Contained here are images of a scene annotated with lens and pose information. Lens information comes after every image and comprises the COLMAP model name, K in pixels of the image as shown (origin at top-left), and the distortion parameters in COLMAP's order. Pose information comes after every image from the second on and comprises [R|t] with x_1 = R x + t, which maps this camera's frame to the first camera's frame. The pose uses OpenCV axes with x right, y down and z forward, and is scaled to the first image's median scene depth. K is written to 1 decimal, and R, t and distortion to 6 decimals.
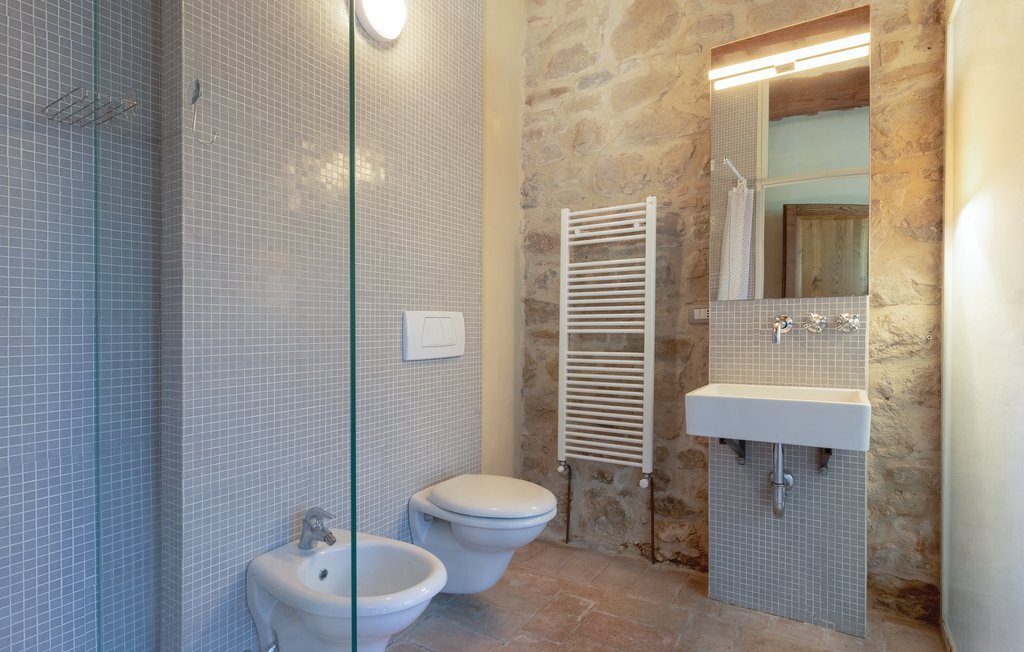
lens RADIAL K [[545.9, 0, 510.2], [0, 545.9, 335.6], [0, 0, 1]] dist [0.003485, 0.000153]
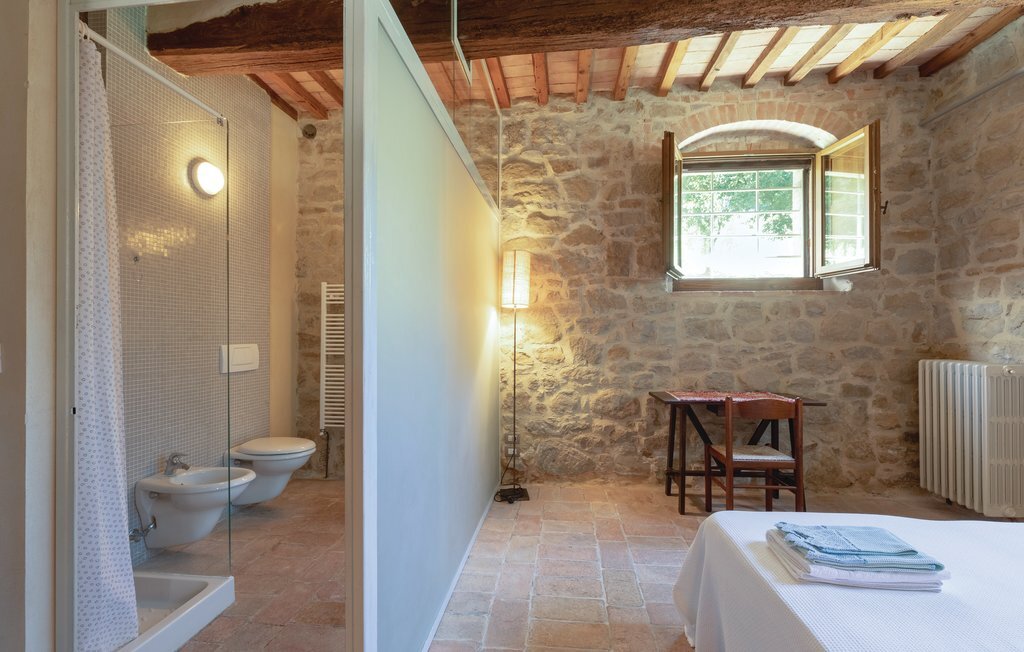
lens RADIAL K [[461.4, 0, 511.0], [0, 461.4, 345.8], [0, 0, 1]] dist [0.000228, -0.000576]
pose [[0.900121, -0.001759, 0.435637, -0.002220], [0.000843, 0.999997, 0.002296, -0.033044], [-0.435640, -0.001700, 0.900119, -0.535541]]
